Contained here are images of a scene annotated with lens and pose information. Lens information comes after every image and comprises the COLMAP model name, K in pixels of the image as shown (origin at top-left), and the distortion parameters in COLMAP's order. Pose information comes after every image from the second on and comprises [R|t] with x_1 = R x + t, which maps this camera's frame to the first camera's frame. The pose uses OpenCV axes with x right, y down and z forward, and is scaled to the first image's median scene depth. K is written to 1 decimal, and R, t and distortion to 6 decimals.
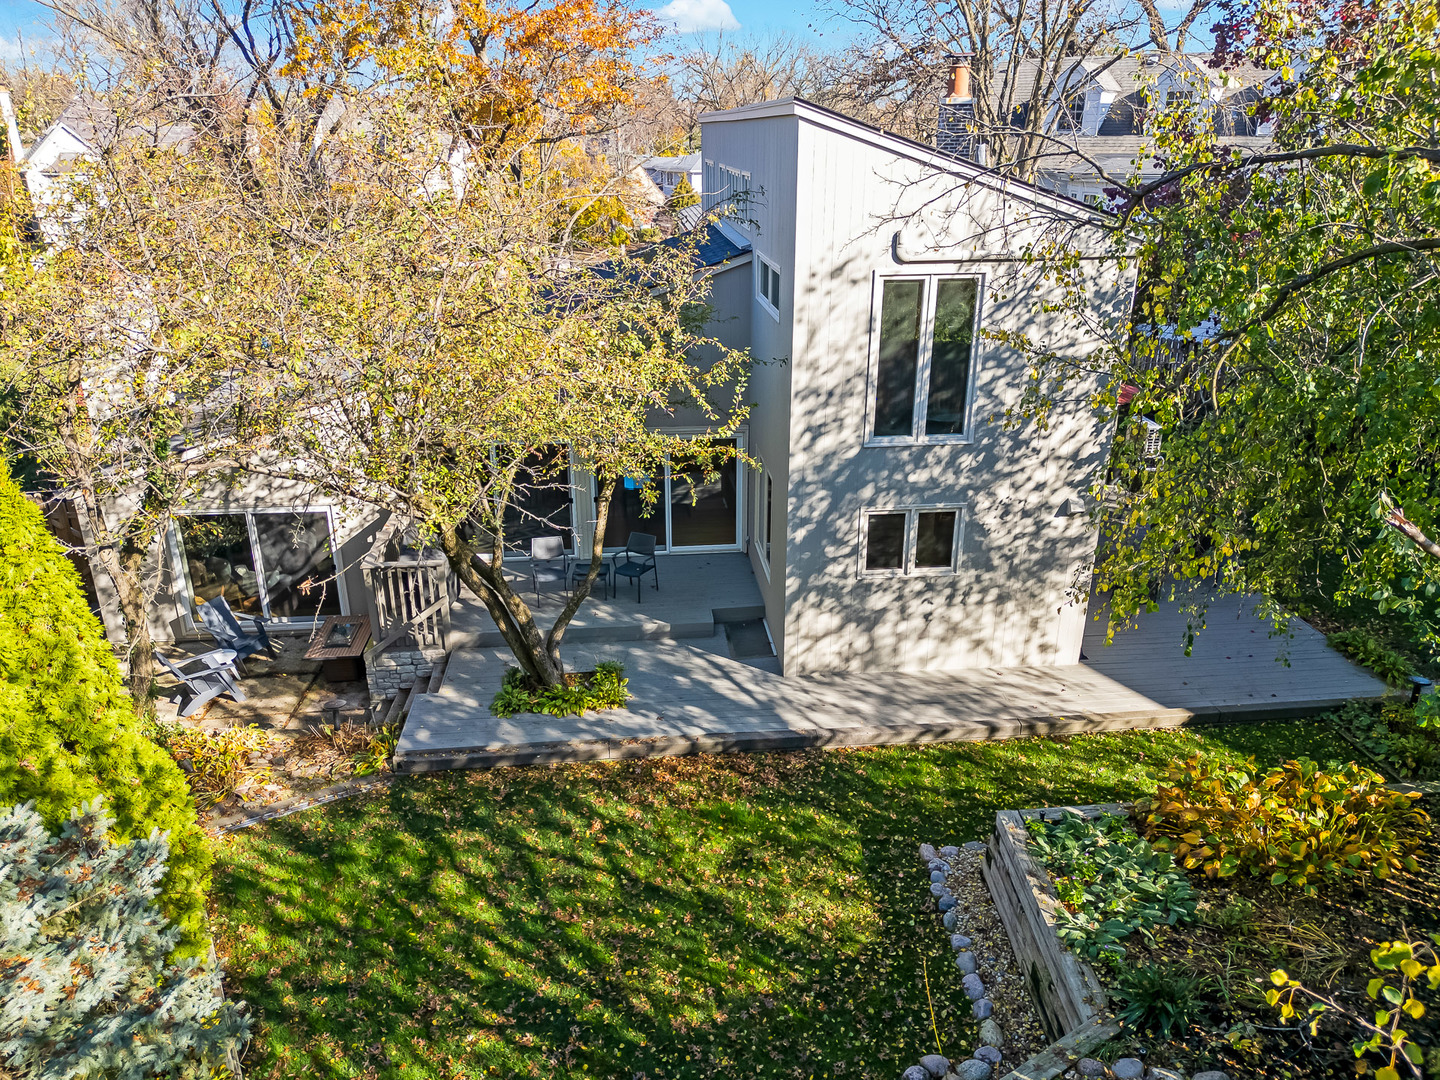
lens RADIAL K [[1018.4, 0, 720.0], [0, 1018.4, 540.0], [0, 0, 1]] dist [-0.012055, -0.006222]
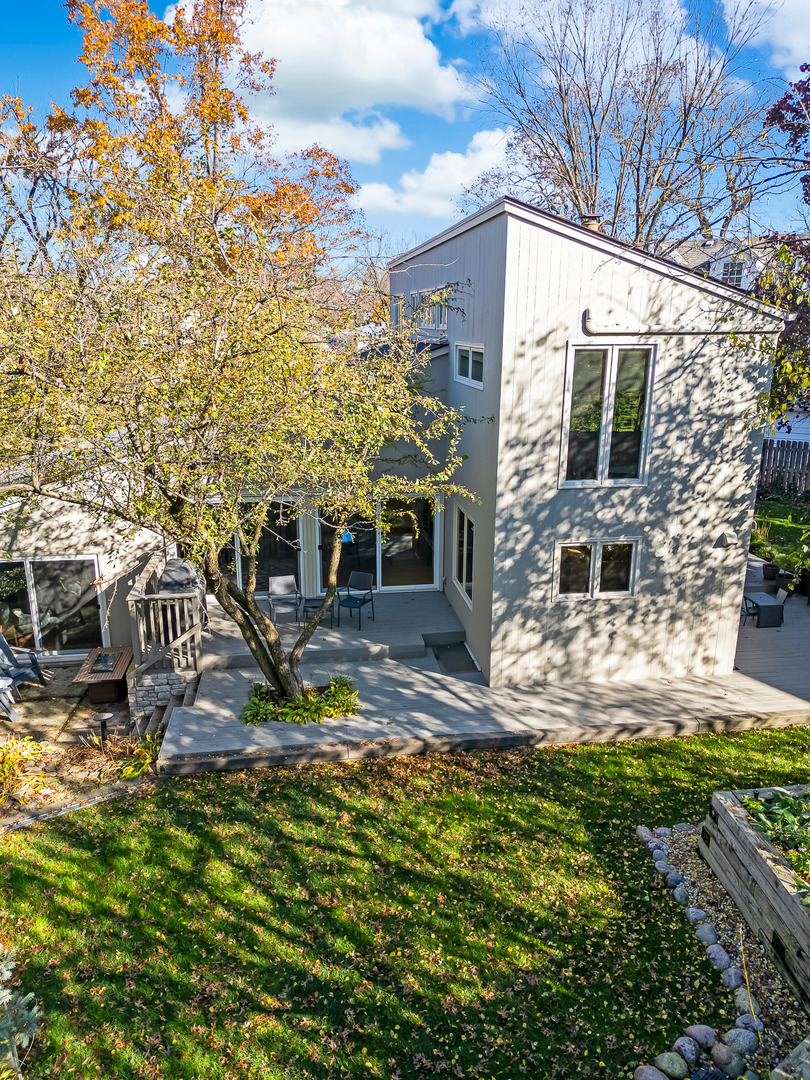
lens RADIAL K [[759.1, 0, 405.0], [0, 759.1, 540.0], [0, 0, 1]] dist [-0.005492, -0.010643]
pose [[0.999024, -0.005514, 0.043828, -0.082679], [0.009884, 0.994926, -0.100122, 0.056835], [-0.043054, 0.100458, 0.994009, 0.127539]]
